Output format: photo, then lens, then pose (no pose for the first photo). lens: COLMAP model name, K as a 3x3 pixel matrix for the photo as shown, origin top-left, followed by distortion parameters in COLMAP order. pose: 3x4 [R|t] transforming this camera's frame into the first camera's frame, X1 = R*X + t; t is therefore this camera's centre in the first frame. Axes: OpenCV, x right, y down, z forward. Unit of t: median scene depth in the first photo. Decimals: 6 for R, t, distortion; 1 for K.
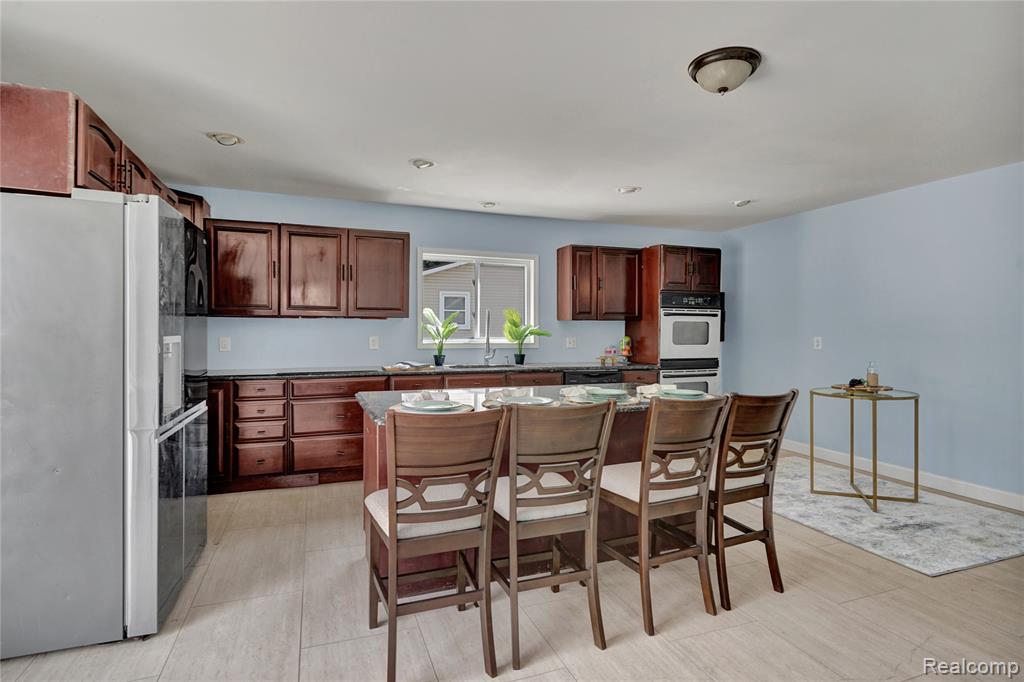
lens RADIAL K [[524.4, 0, 516.2], [0, 524.4, 339.2], [0, 0, 1]] dist [0.006679, 0.001955]
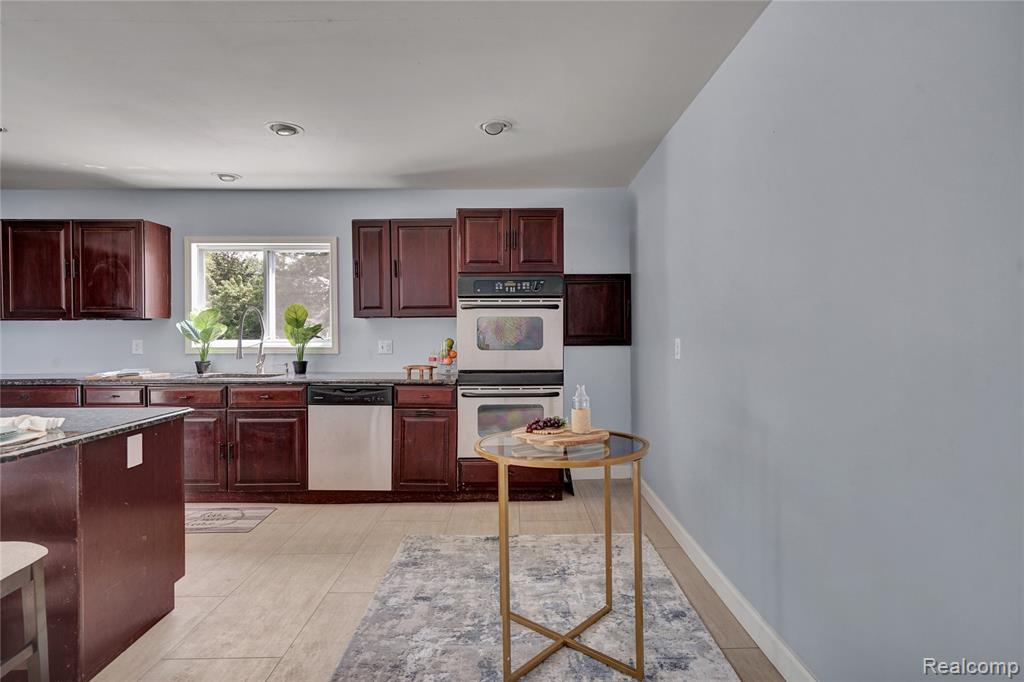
lens RADIAL K [[524.4, 0, 511.7], [0, 524.4, 334.1], [0, 0, 1]] dist [0.006679, 0.001955]
pose [[0.934772, -0.006982, -0.355180, 0.592394], [0.001067, 0.999858, -0.016846, 0.000852], [0.355247, 0.015369, 0.934646, 0.362134]]
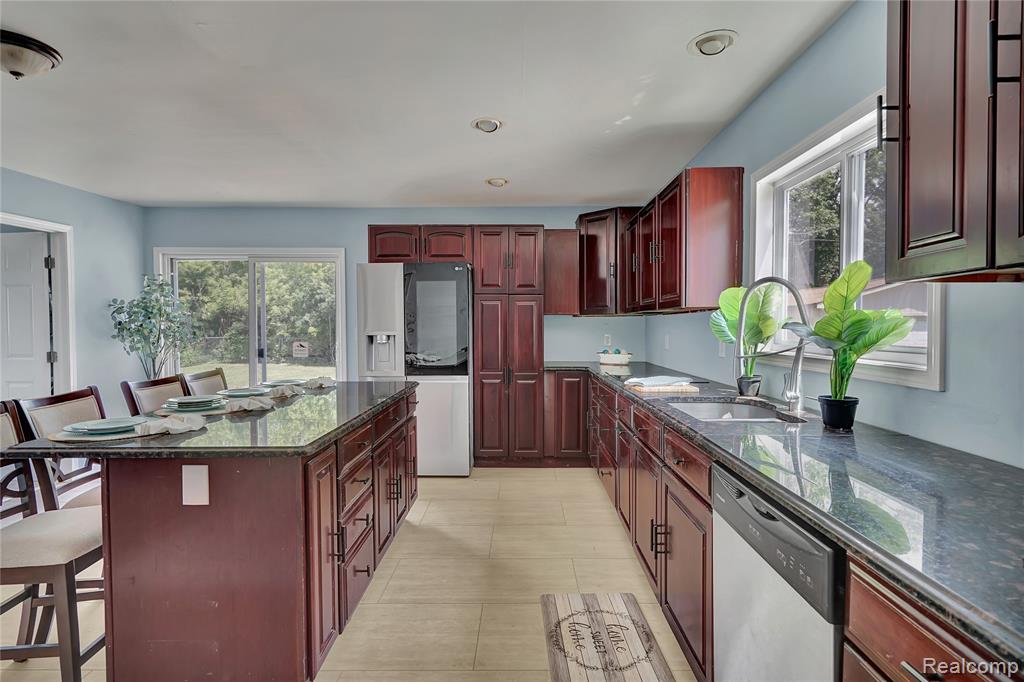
lens RADIAL K [[524.4, 0, 506.2], [0, 524.4, 345.9], [0, 0, 1]] dist [0.006679, 0.001955]
pose [[-0.387337, 0.027065, -0.921541, 0.393527], [-0.014611, 0.999263, 0.035489, -0.013707], [0.921822, 0.027211, -0.386656, 0.927639]]
